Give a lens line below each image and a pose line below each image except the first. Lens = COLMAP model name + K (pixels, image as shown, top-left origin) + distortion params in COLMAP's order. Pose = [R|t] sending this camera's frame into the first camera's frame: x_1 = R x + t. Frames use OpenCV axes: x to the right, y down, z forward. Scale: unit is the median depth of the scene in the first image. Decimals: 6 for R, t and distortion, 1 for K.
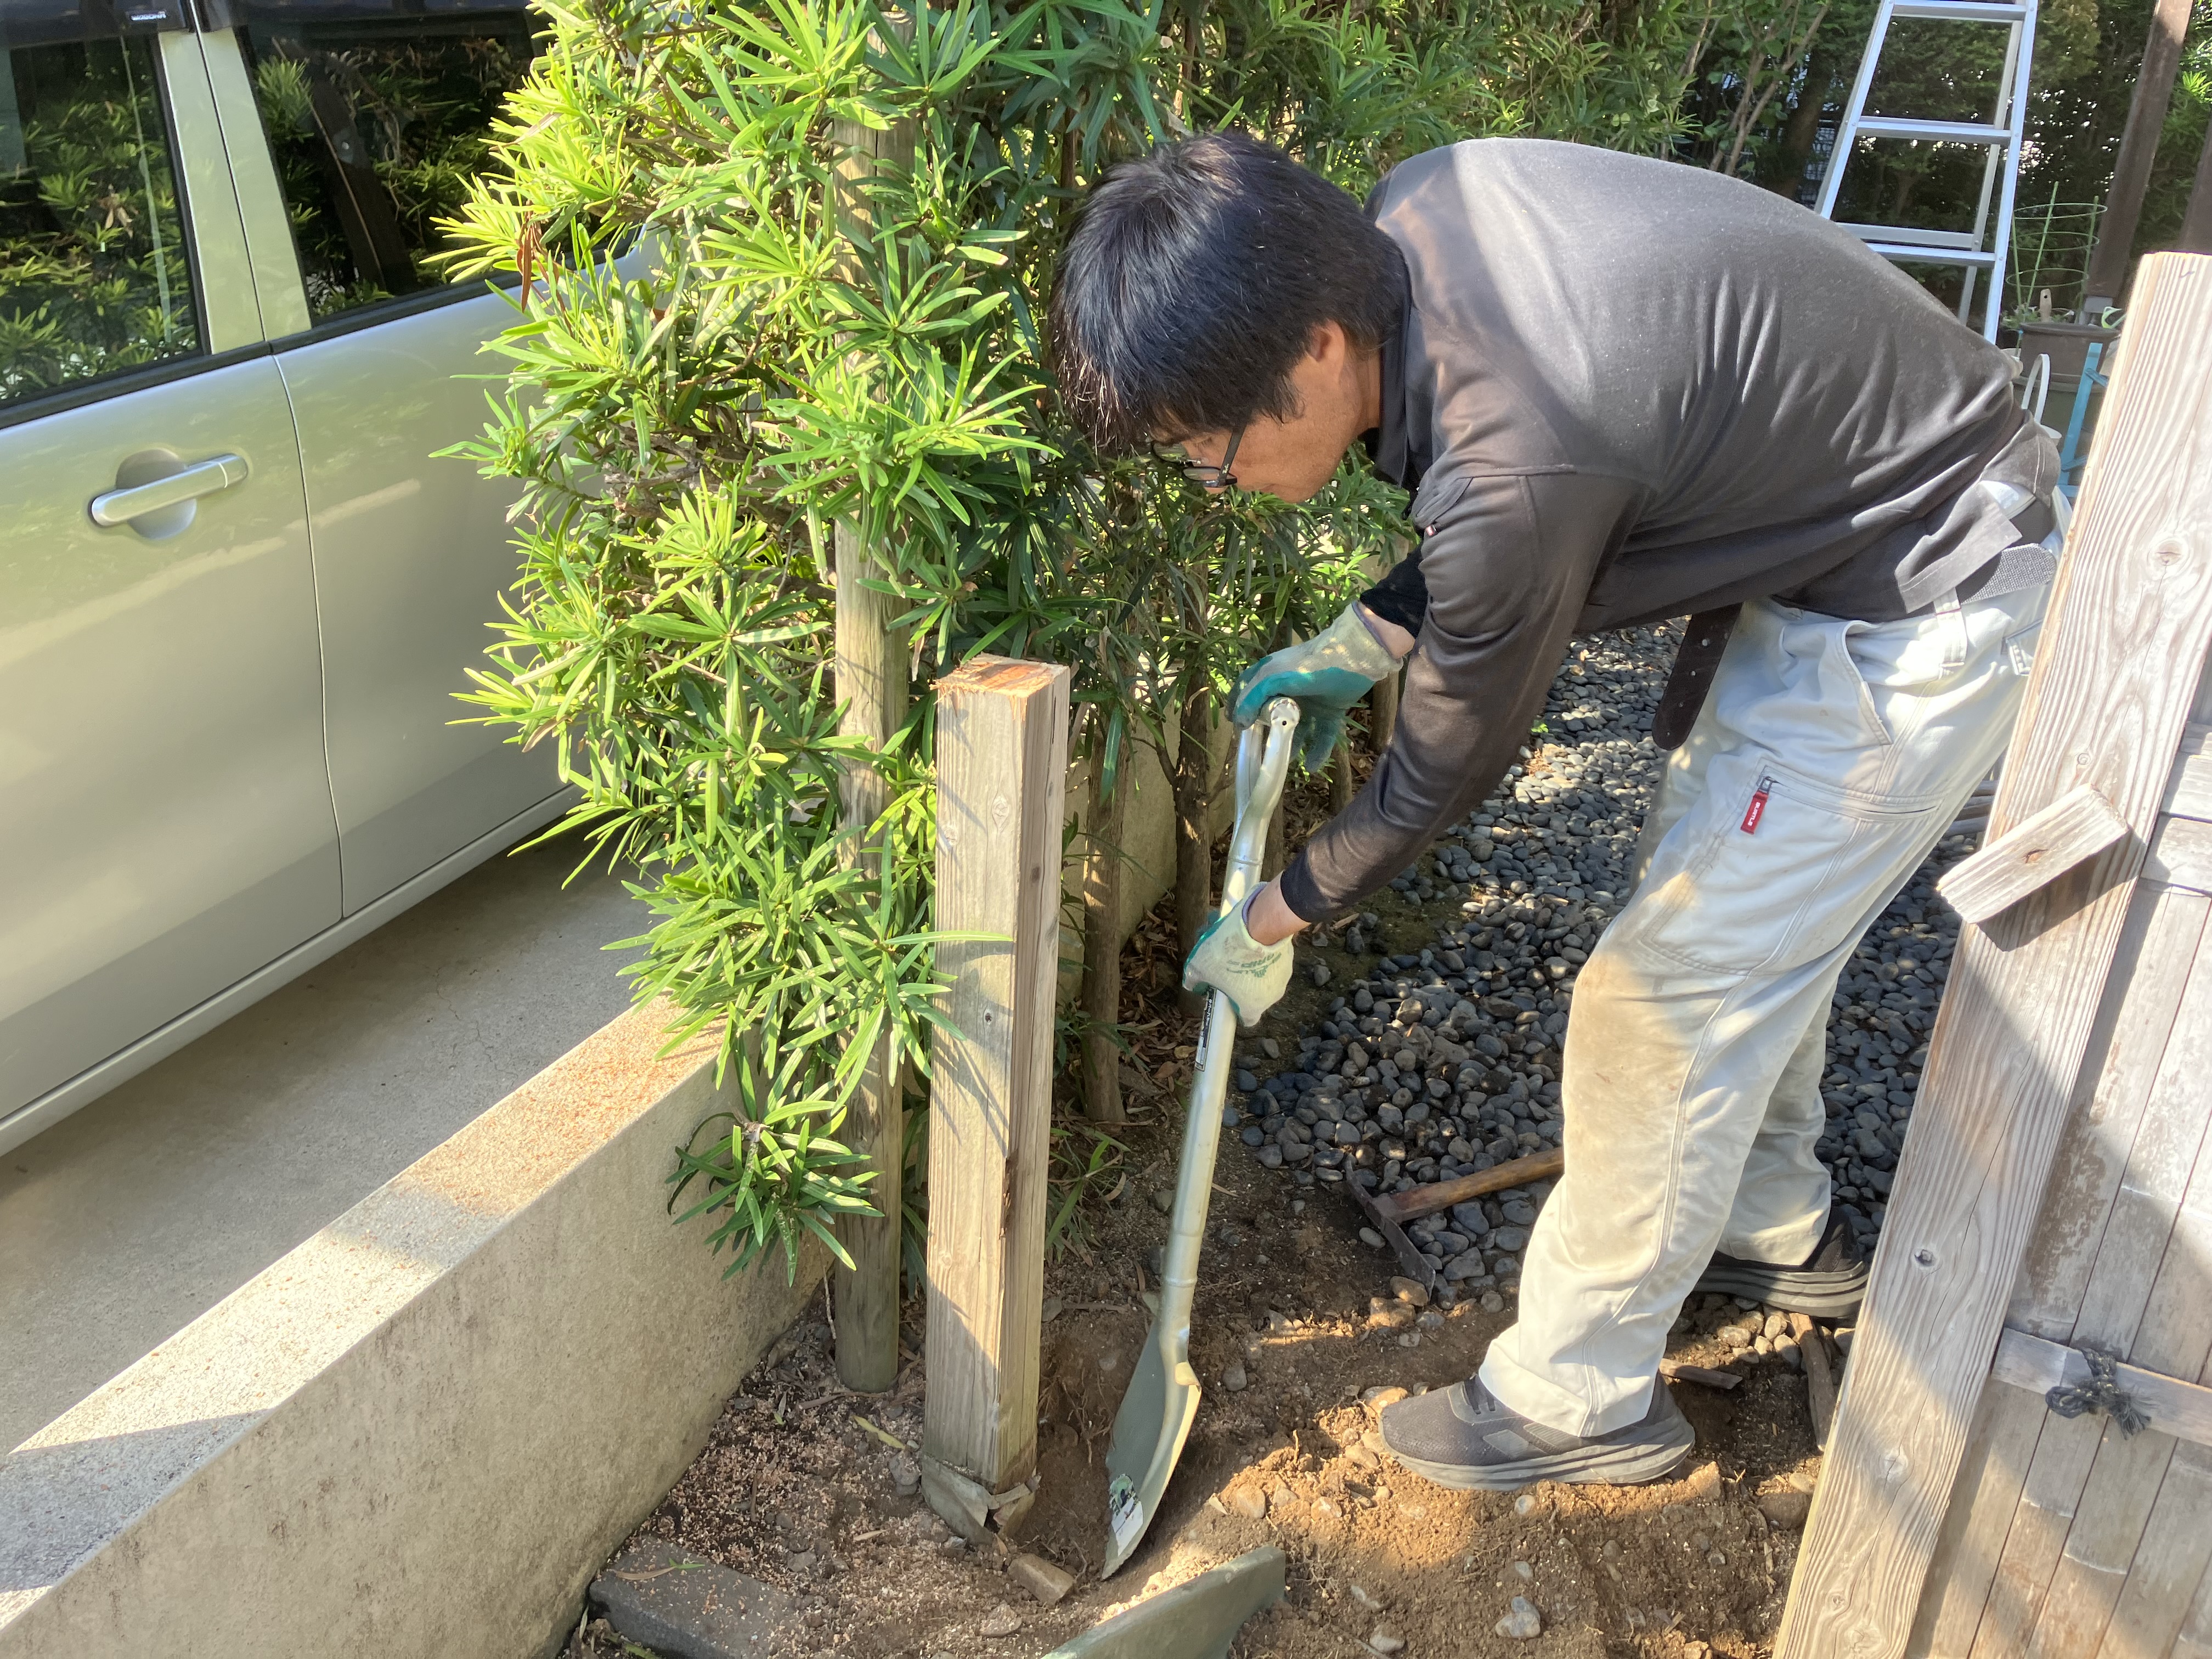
lens RADIAL K [[1798.5, 0, 1105.8], [0, 1798.5, 835.5], [0, 0, 1]] dist [-0.031934, -0.004735]
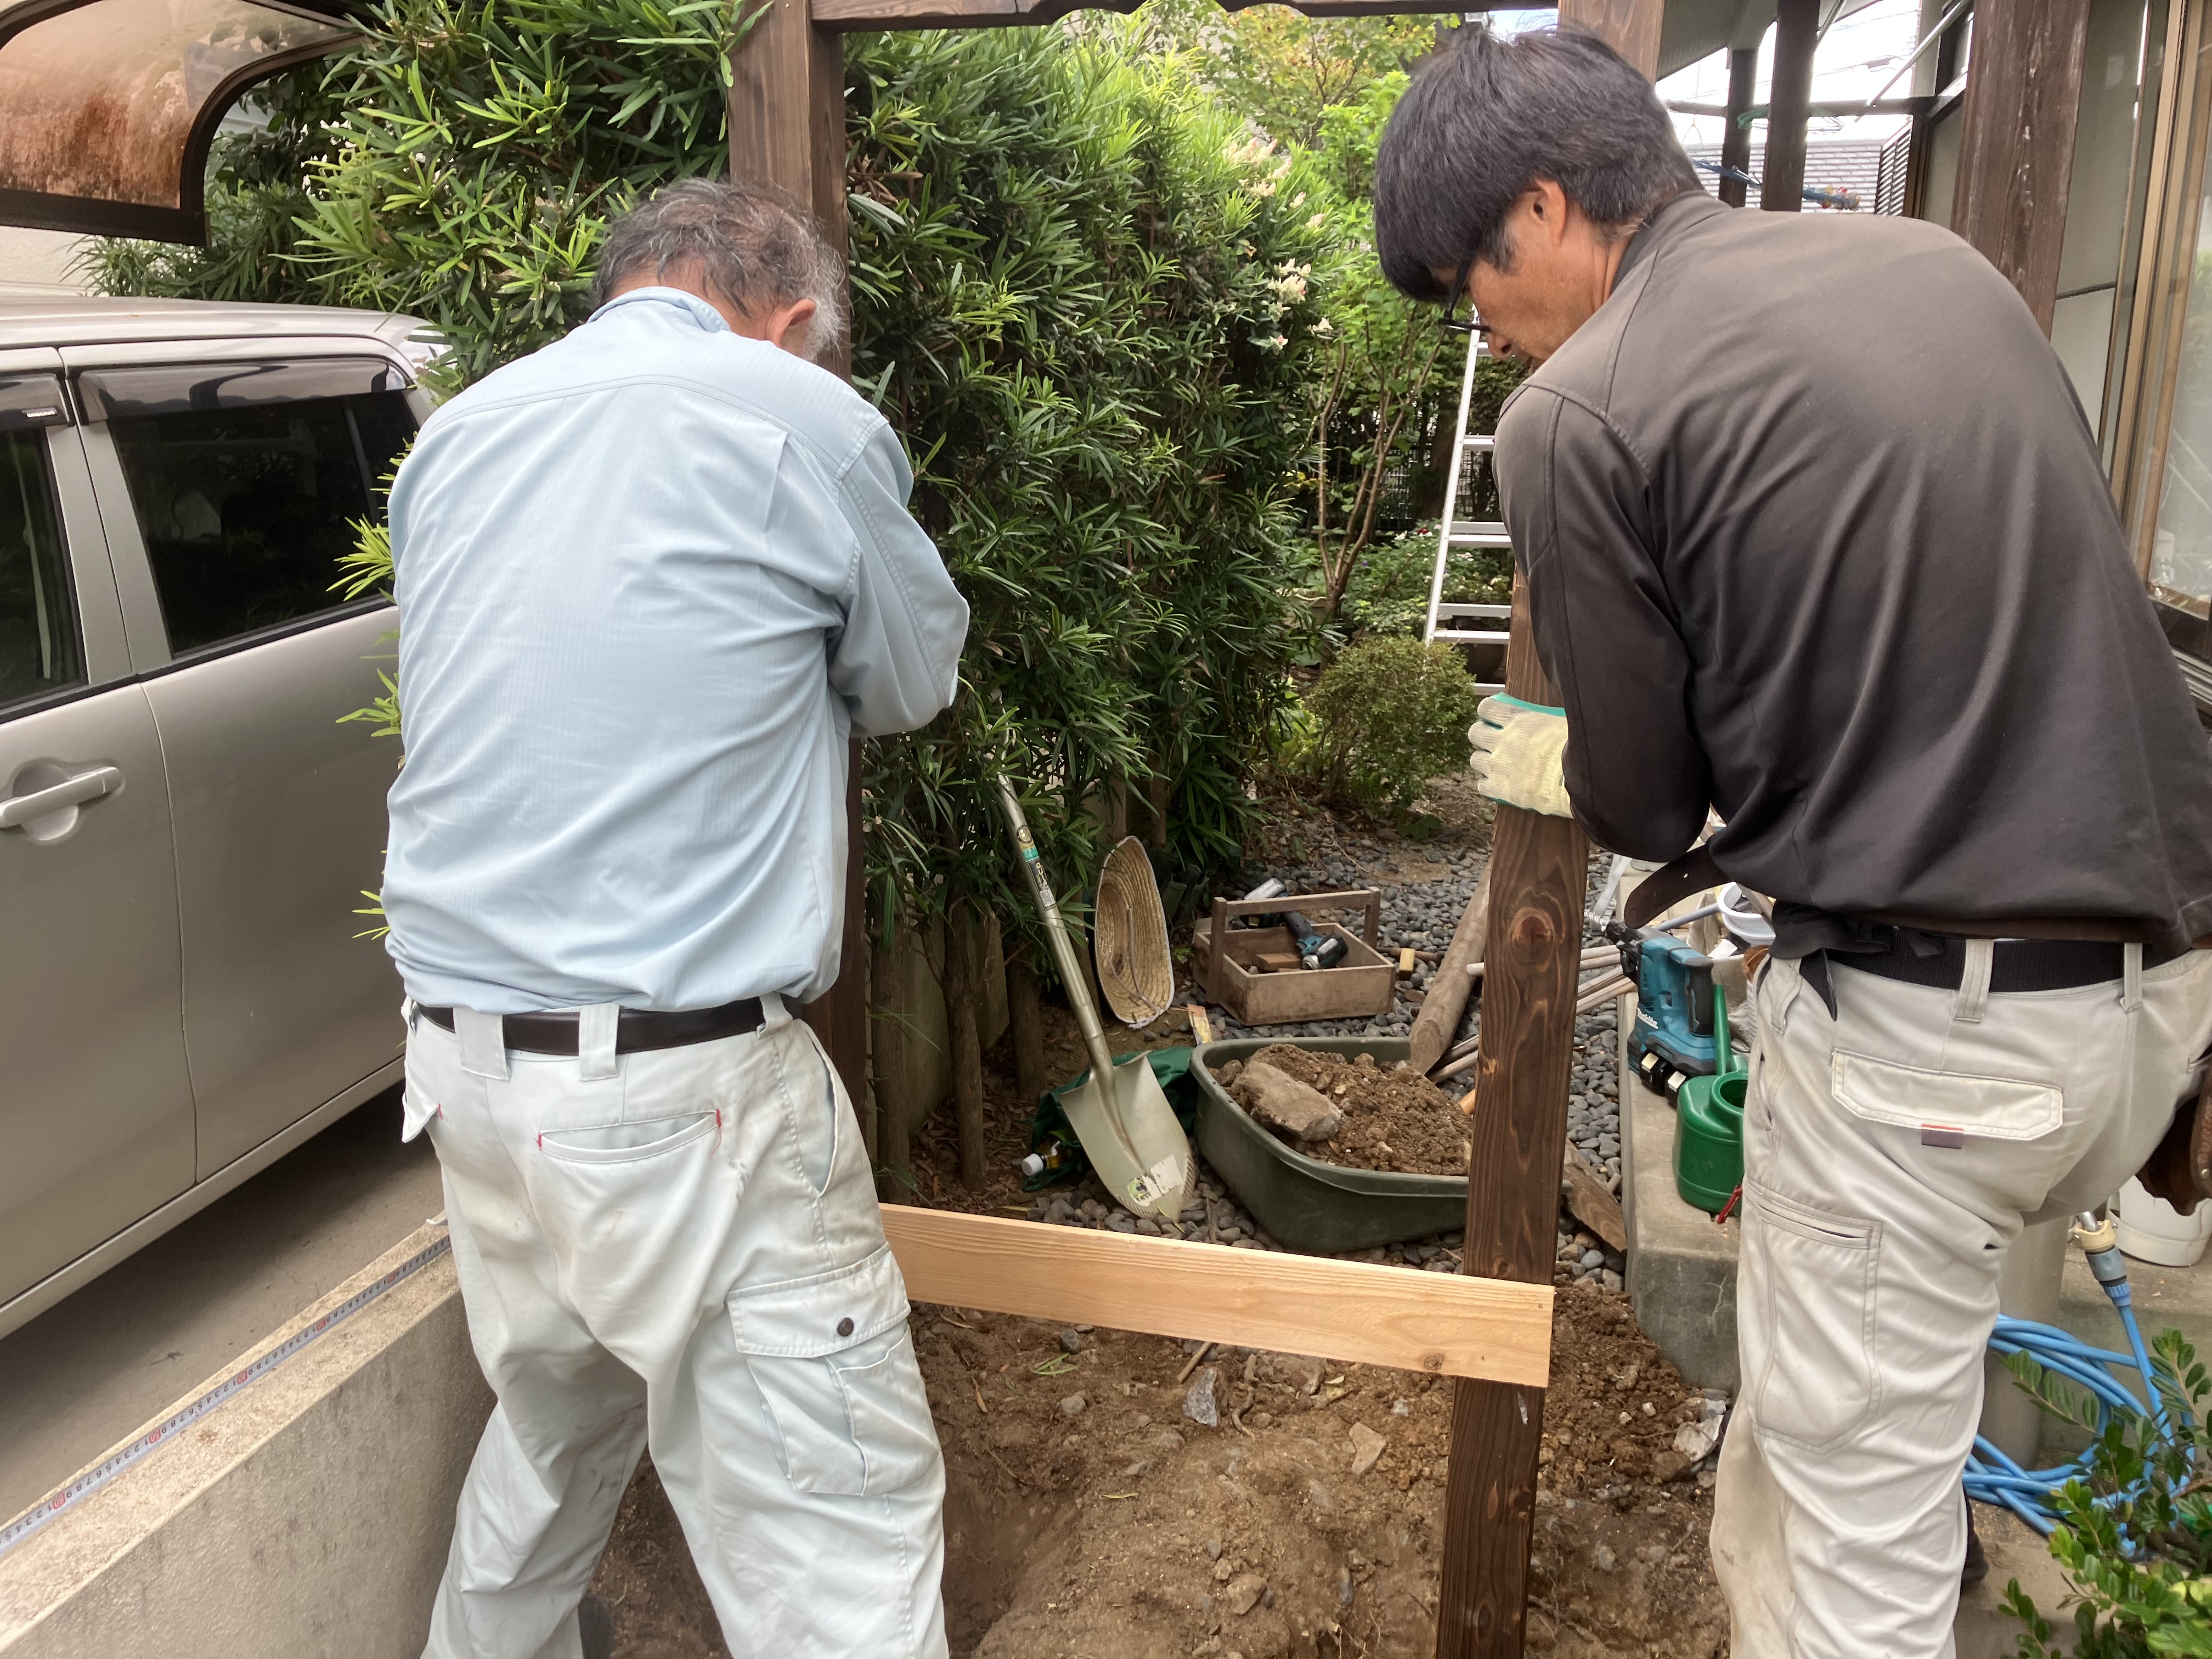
lens RADIAL K [[1798.5, 0, 1107.2], [0, 1798.5, 827.0], [0, 0, 1]] dist [-0.031934, -0.004735]
pose [[0.987699, -0.074251, 0.137614, -0.013306], [0.098522, 0.978914, -0.178943, 0.151568], [-0.121426, 0.190299, 0.974188, -0.322184]]
